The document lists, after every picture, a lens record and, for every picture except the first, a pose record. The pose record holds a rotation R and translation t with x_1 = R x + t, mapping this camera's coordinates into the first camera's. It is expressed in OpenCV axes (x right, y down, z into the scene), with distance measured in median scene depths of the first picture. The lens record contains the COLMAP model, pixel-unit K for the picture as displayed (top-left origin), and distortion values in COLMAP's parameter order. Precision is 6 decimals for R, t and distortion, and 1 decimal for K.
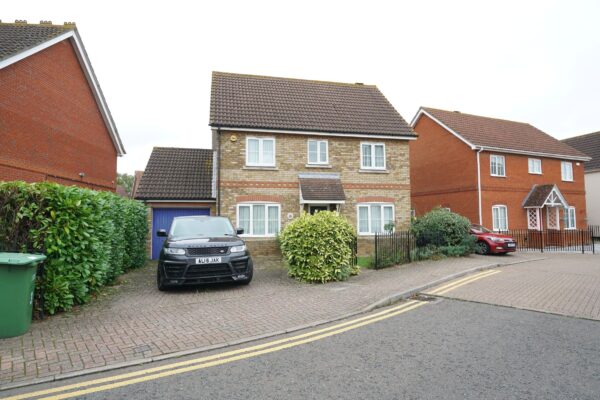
lens RADIAL K [[373.9, 0, 319.8], [0, 373.9, 199.6], [0, 0, 1]] dist [0.028879, 0.000865]
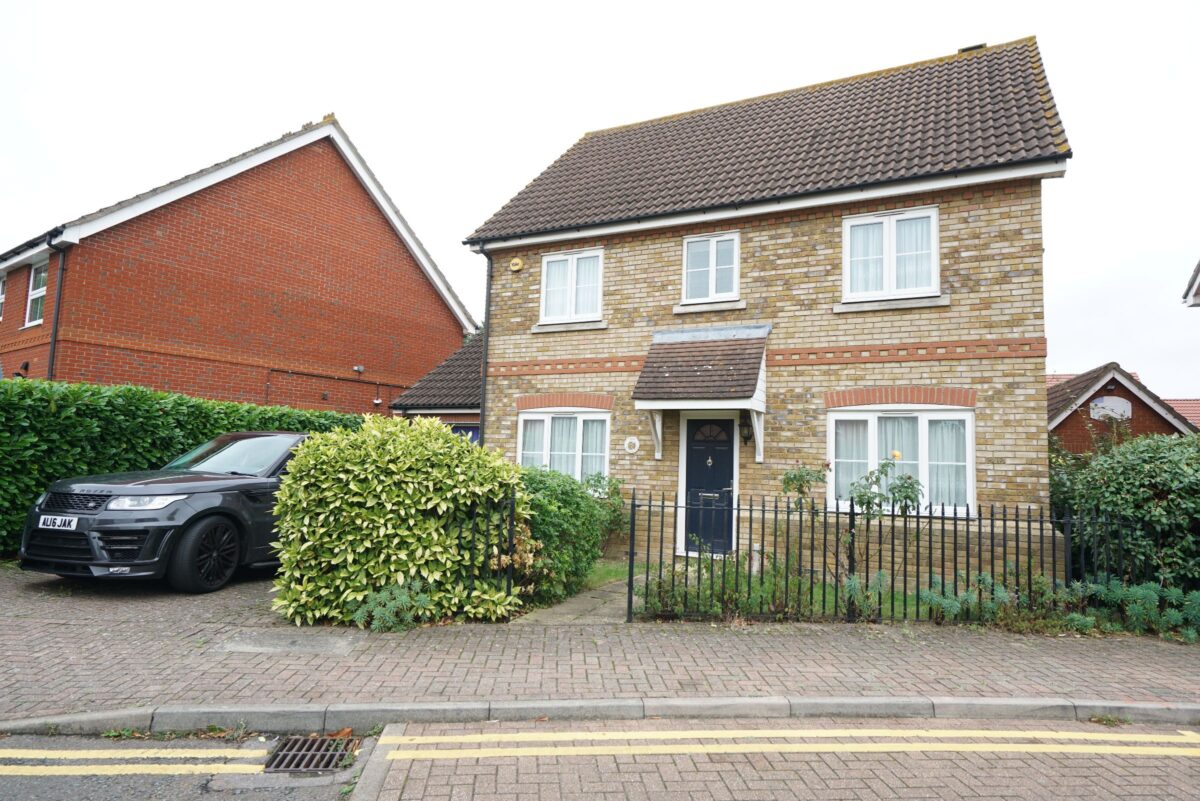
lens RADIAL K [[747.8, 0, 639.5], [0, 747.8, 399.7], [0, 0, 1]] dist [0.028879, 0.000865]
pose [[0.725538, -0.032015, -0.687437, 0.447368], [0.000063, 0.998920, -0.046455, 0.032974], [0.688182, 0.033661, 0.724757, 0.449268]]
